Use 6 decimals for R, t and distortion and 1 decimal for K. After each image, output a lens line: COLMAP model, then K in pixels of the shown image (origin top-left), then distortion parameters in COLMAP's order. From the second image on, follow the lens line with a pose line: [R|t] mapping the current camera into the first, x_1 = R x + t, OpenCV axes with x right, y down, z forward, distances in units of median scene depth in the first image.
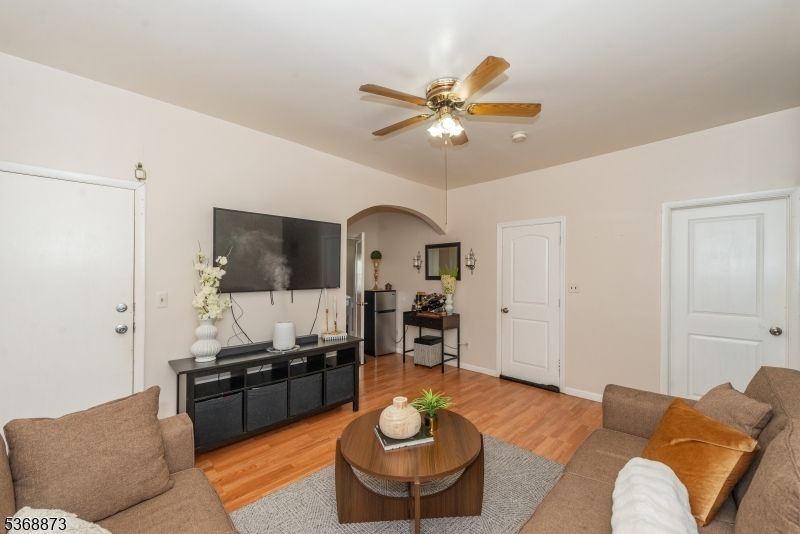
lens RADIAL K [[315.8, 0, 411.6], [0, 315.8, 263.9], [0, 0, 1]] dist [0.000653, -0.000022]
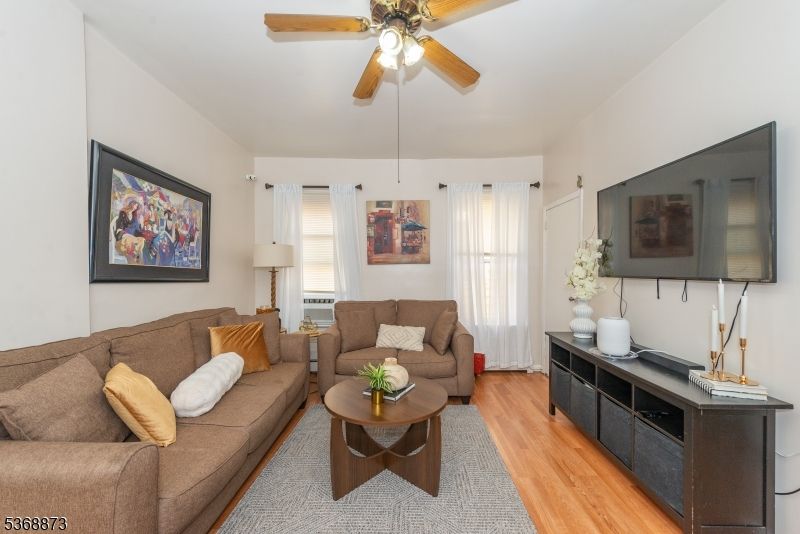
lens RADIAL K [[316.0, 0, 396.8], [0, 316.0, 269.4], [0, 0, 1]] dist [0.001802, -0.000085]
pose [[-0.712834, 0.009332, -0.701270, 0.518973], [0.035888, 0.999087, -0.023185, 0.068576], [0.700413, -0.041694, -0.712518, 1.238701]]
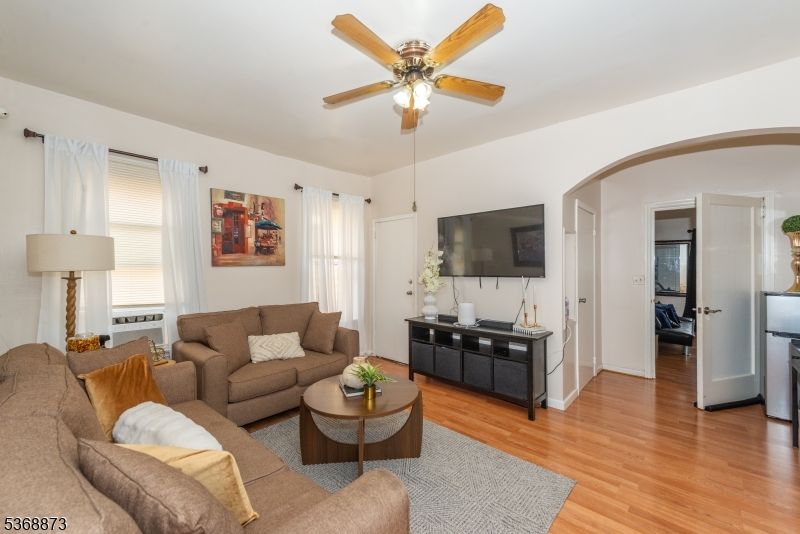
lens RADIAL K [[315.8, 0, 411.6], [0, 315.8, 263.9], [0, 0, 1]] dist [0.000653, -0.000022]
pose [[0.050413, -0.003645, -0.998722, 0.812378], [0.044912, 0.998990, -0.001379, 0.031855], [0.997718, -0.044785, 0.050526, 0.780504]]
